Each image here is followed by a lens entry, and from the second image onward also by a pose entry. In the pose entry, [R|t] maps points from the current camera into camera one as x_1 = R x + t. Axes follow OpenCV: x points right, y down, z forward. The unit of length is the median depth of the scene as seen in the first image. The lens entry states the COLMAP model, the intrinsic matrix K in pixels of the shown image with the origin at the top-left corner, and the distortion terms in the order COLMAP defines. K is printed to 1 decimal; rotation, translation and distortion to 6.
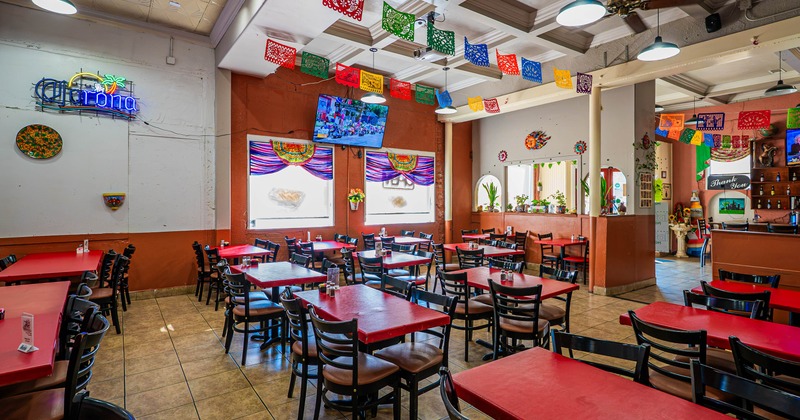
lens RADIAL K [[380.2, 0, 400.0], [0, 380.2, 210.0], [0, 0, 1]] dist [0.003877, -0.000132]
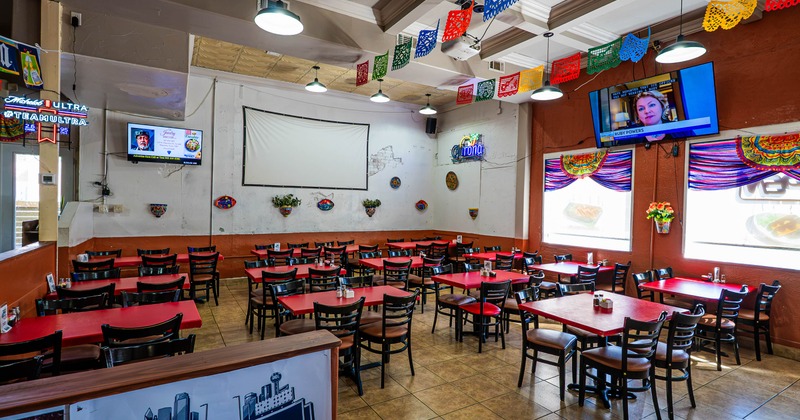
lens RADIAL K [[380.2, 0, 400.0], [0, 380.2, 210.0], [0, 0, 1]] dist [0.003877, -0.000132]
pose [[-0.062672, -0.004183, -0.998025, 0.667790], [-0.060480, 0.998169, -0.000386, -0.014726], [0.996200, 0.060336, -0.062811, 0.639901]]
